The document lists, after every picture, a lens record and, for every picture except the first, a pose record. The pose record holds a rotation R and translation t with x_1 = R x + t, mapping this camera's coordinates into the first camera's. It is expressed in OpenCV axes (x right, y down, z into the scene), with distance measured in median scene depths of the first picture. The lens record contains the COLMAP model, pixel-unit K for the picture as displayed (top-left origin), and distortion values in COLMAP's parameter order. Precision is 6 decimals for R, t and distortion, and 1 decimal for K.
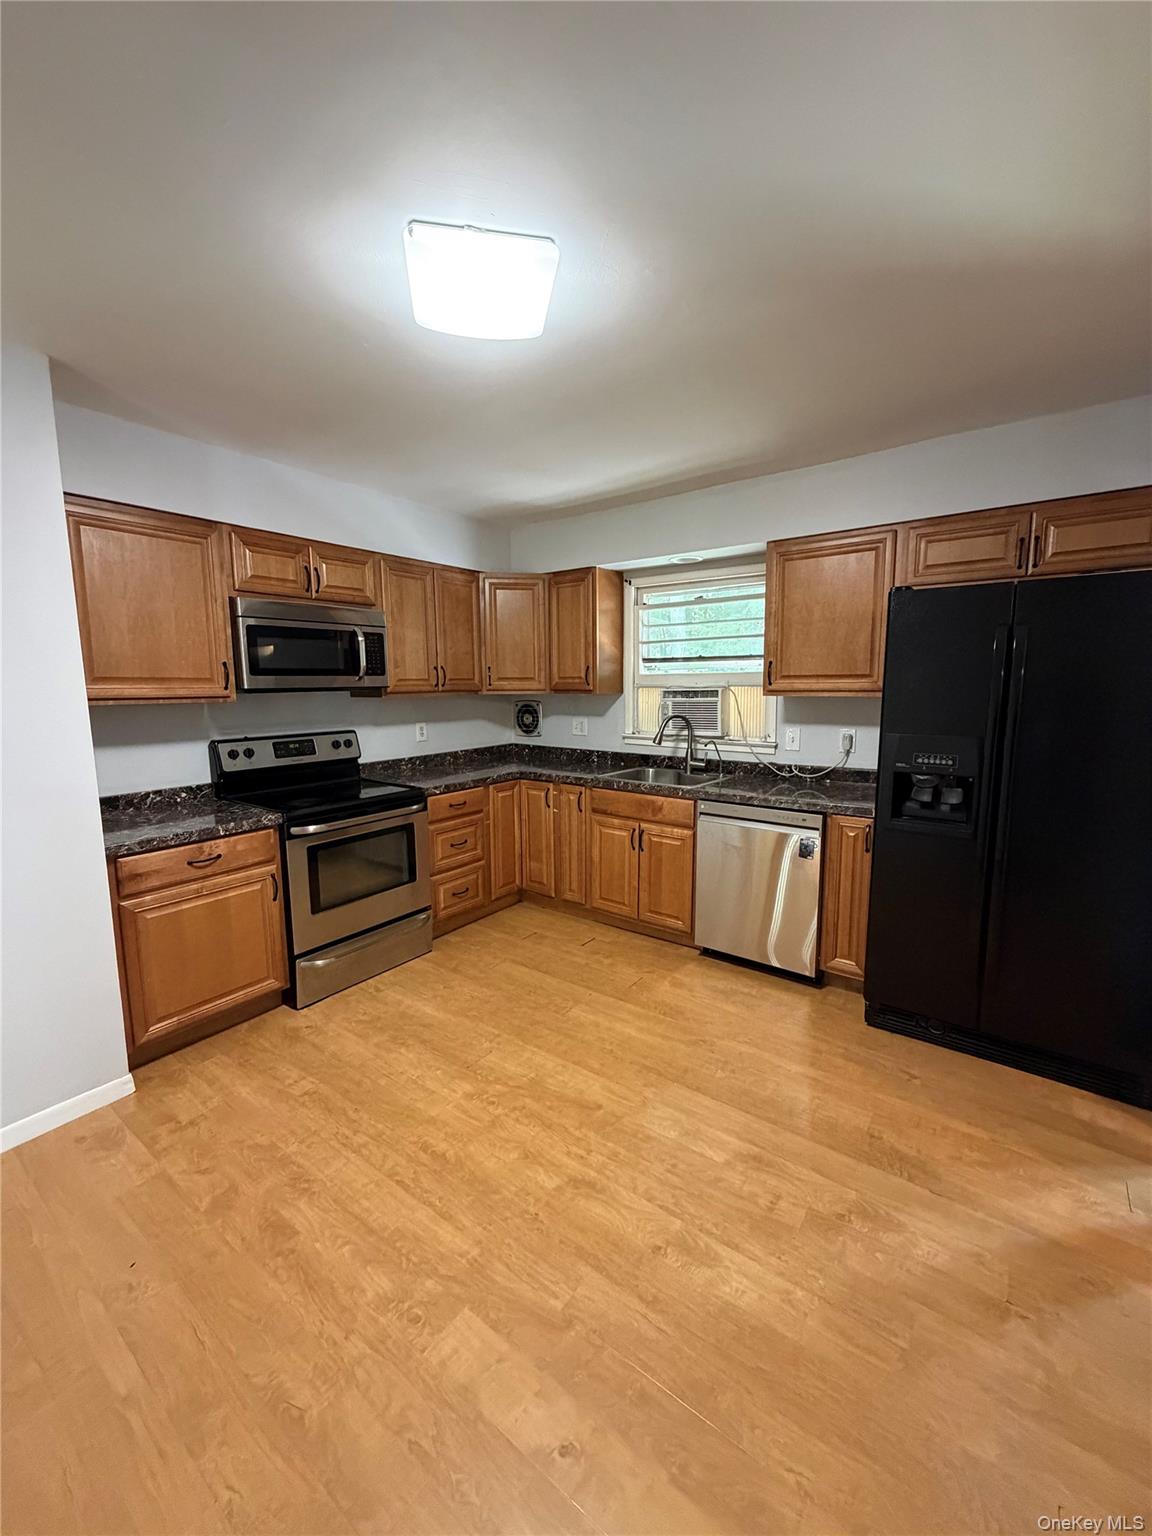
lens RADIAL K [[613.1, 0, 576.8], [0, 613.1, 766.2], [0, 0, 1]] dist [-0.000731, 0.000282]
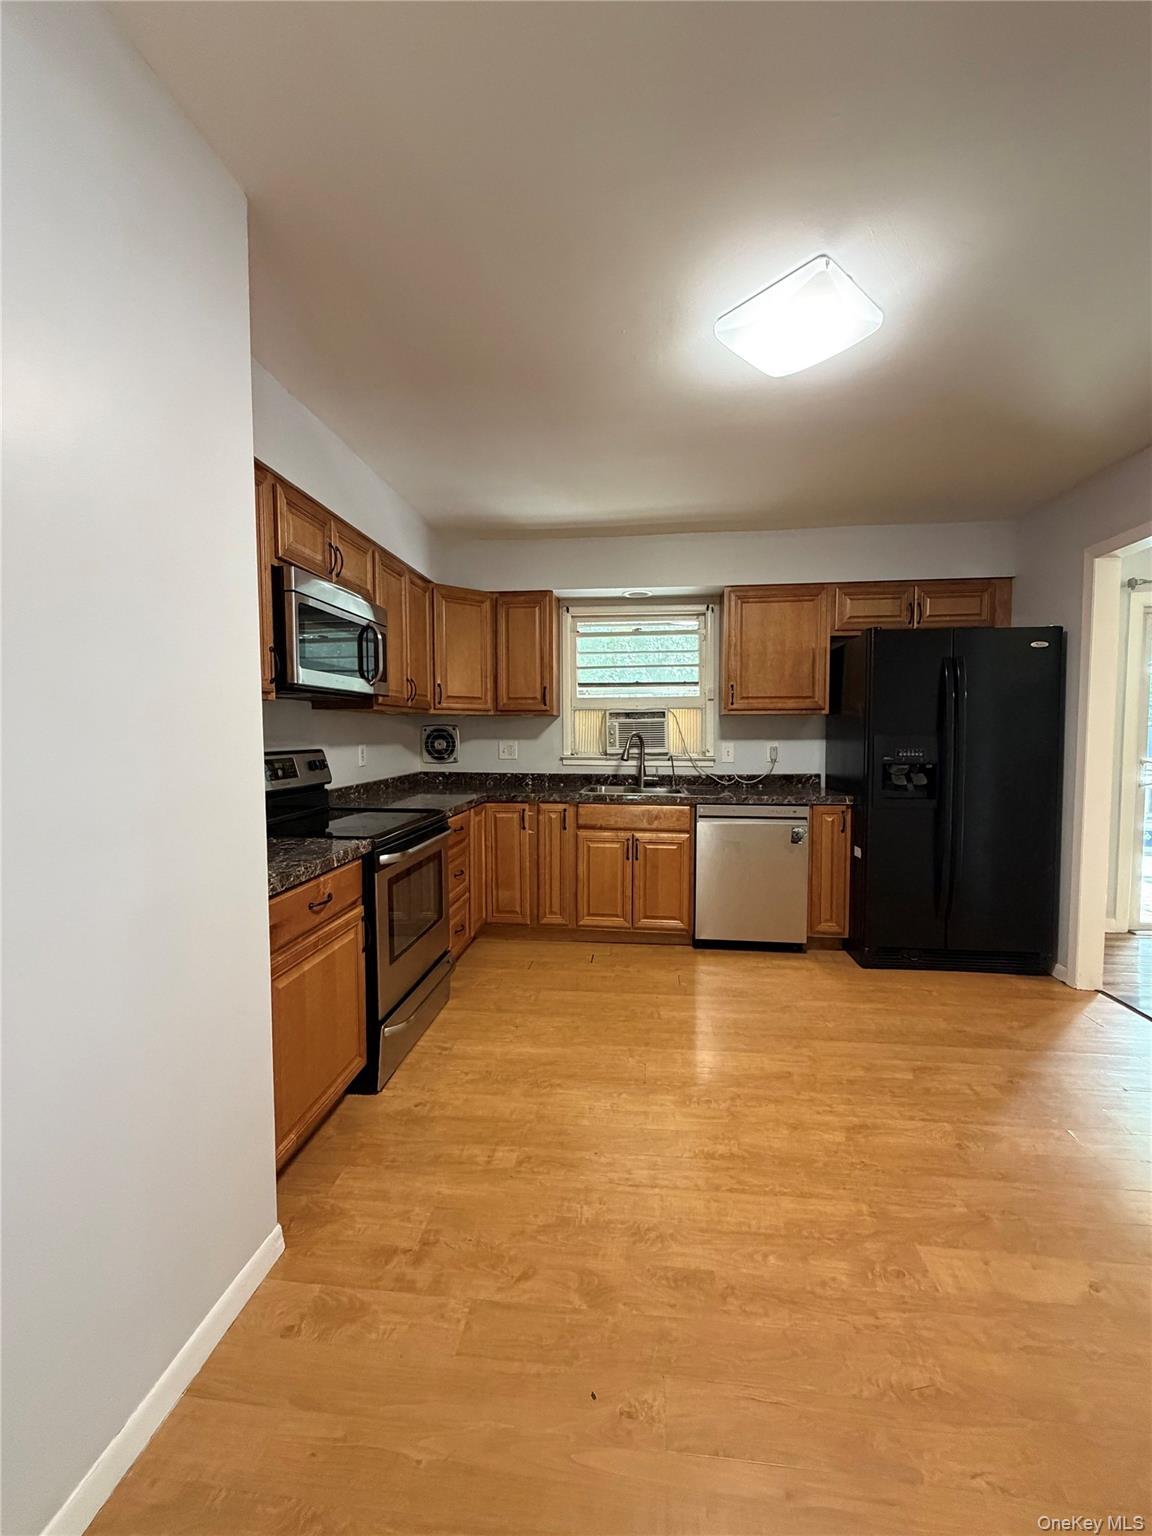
lens RADIAL K [[613.1, 0, 576.9], [0, 613.1, 767.1], [0, 0, 1]] dist [-0.000731, 0.000282]
pose [[0.862515, -0.022419, 0.505535, -0.544362], [0.063934, 0.995840, -0.064919, 0.044863], [-0.501976, 0.088315, 0.860361, 0.144396]]
